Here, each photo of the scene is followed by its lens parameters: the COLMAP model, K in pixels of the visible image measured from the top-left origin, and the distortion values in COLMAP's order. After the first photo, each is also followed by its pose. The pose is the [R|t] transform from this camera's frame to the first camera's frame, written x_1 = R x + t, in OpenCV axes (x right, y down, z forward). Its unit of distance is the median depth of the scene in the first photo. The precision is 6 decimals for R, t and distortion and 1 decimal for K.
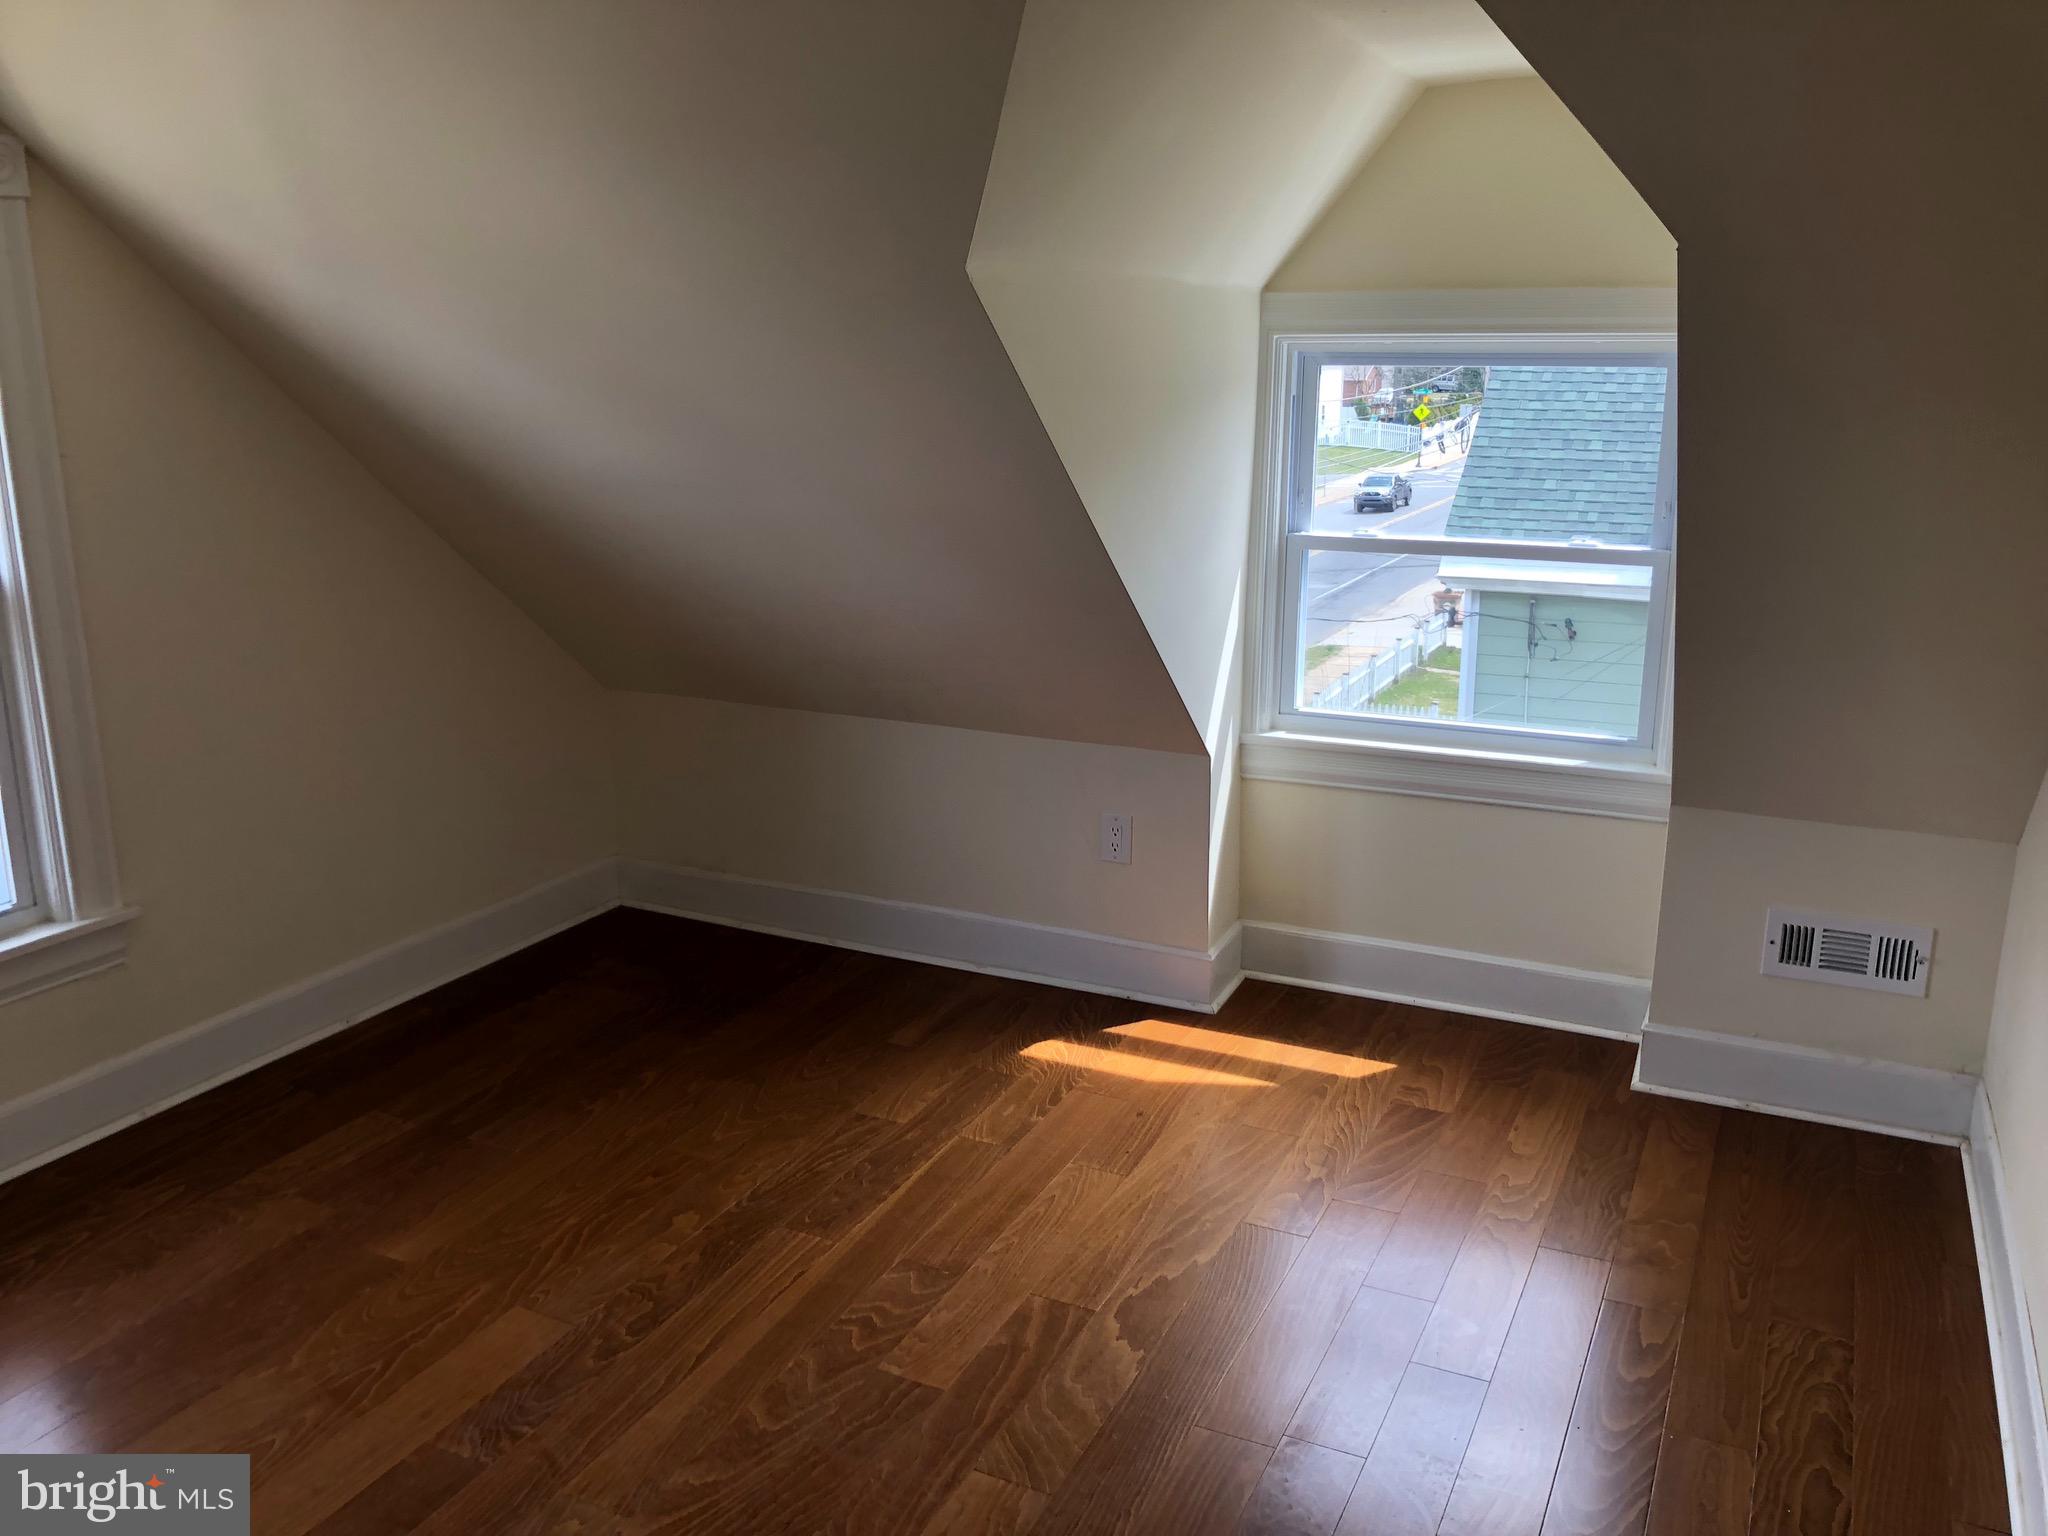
lens RADIAL K [[1659.8, 0, 1034.8], [0, 1659.8, 763.4], [0, 0, 1]] dist [0.014428, -0.002504]
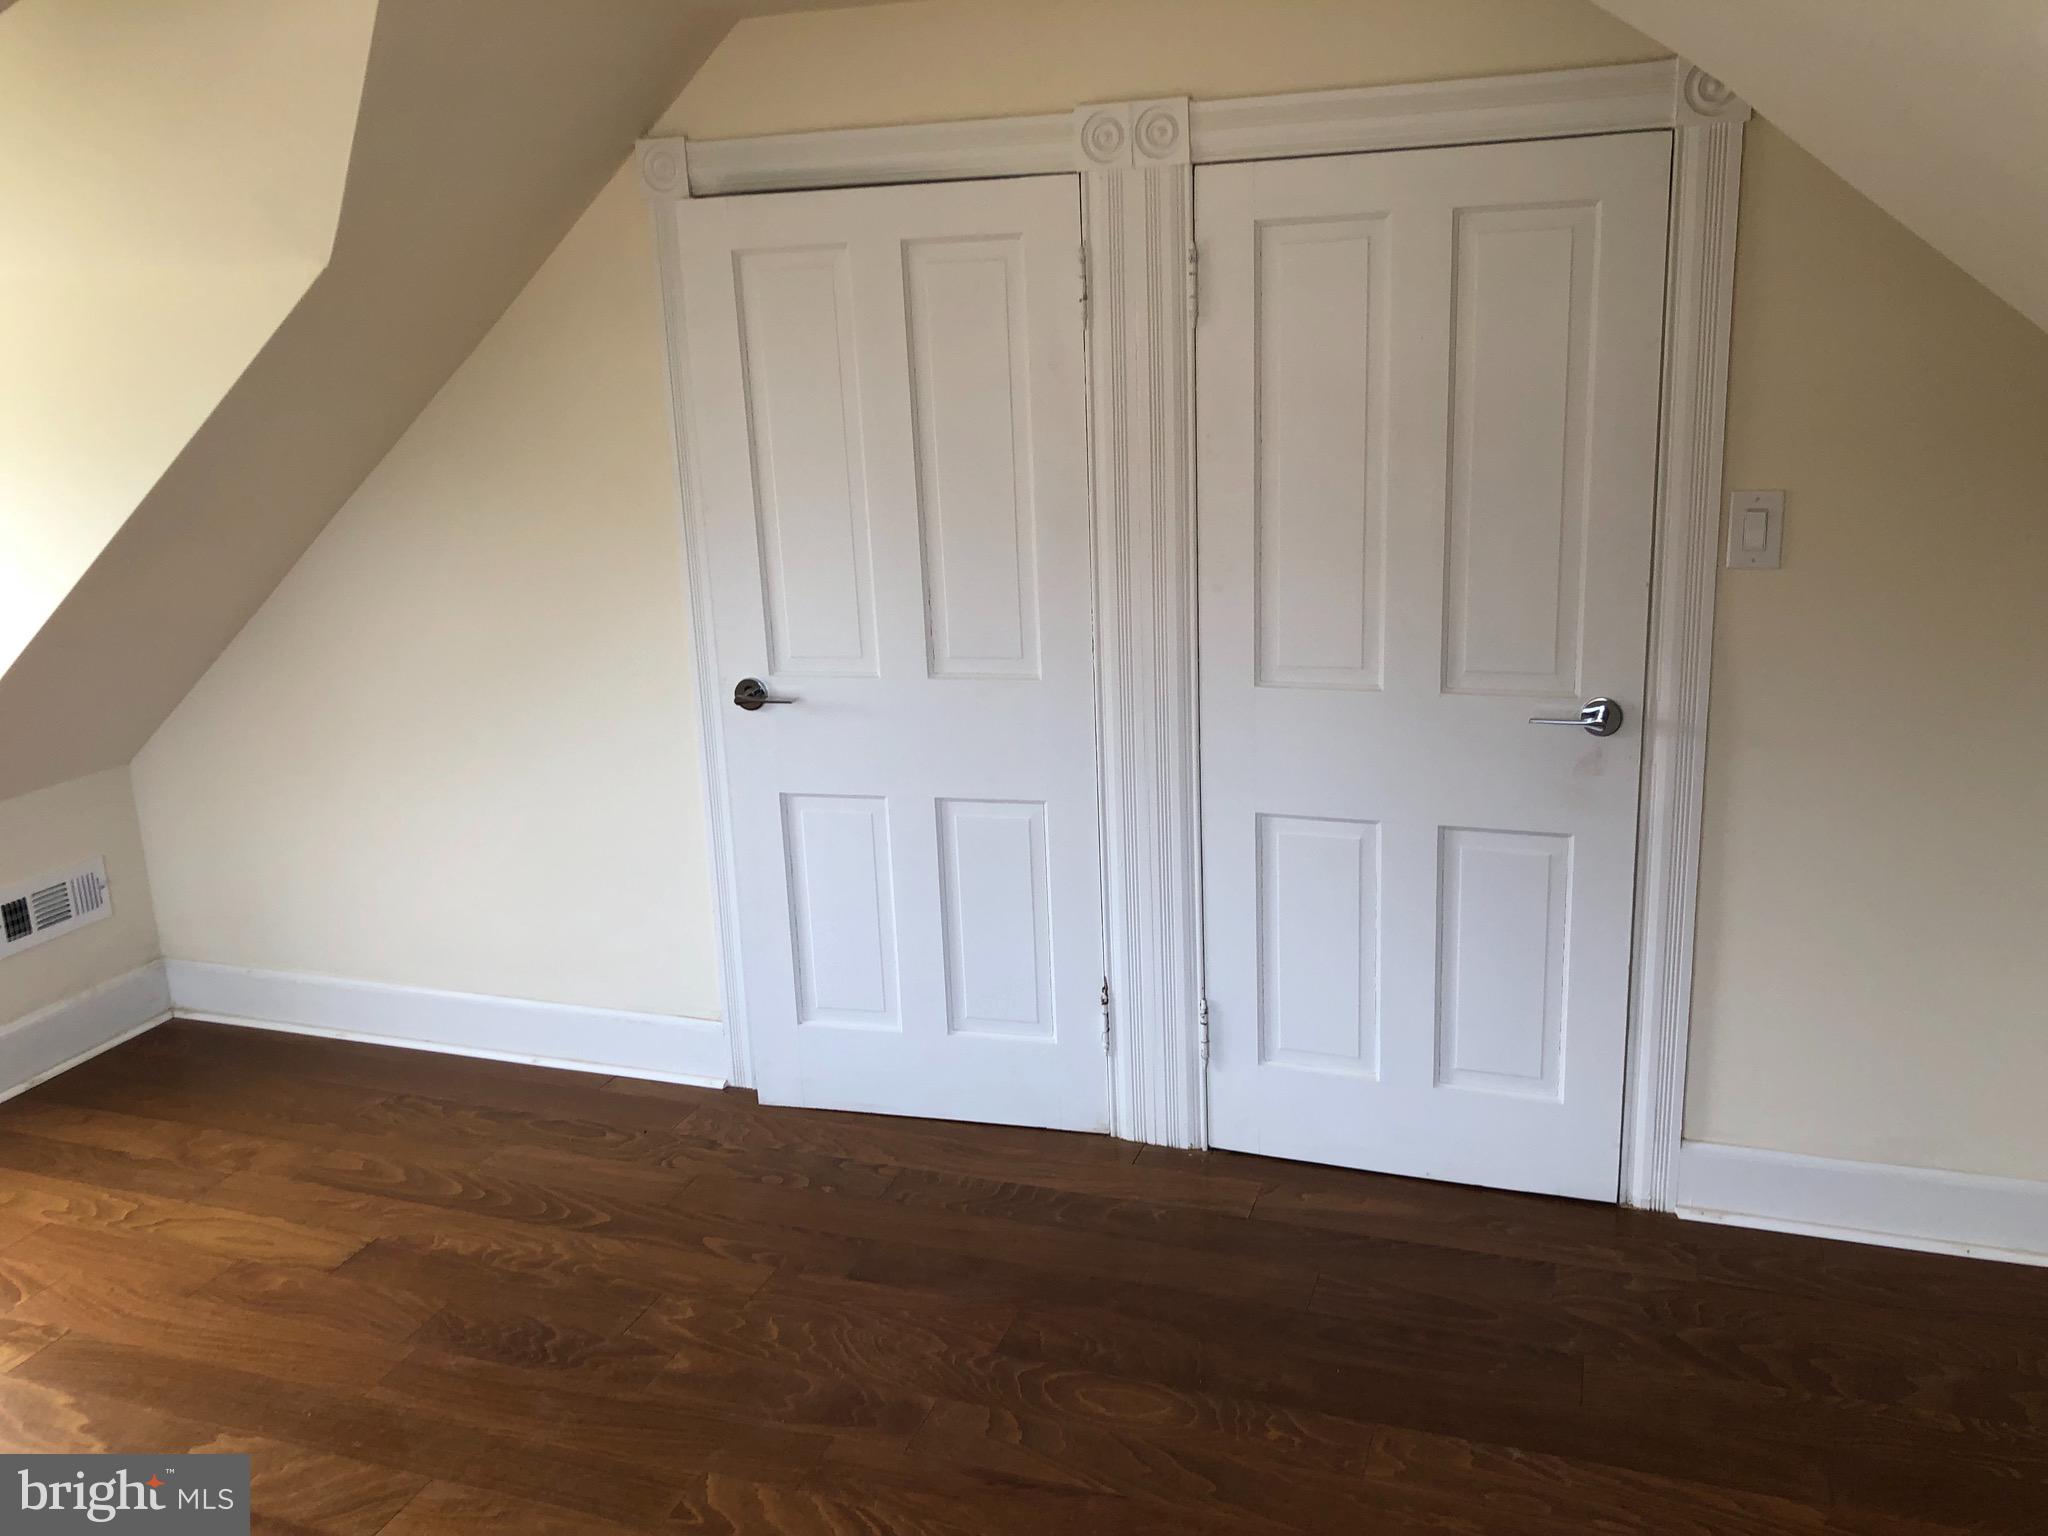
lens RADIAL K [[1659.8, 0, 1034.8], [0, 1659.8, 763.4], [0, 0, 1]] dist [0.014428, -0.002504]
pose [[-0.105179, -0.254723, 0.961277, -0.619668], [0.278945, 0.920275, 0.274379, -0.095332], [-0.954530, 0.297003, -0.025740, 0.378253]]
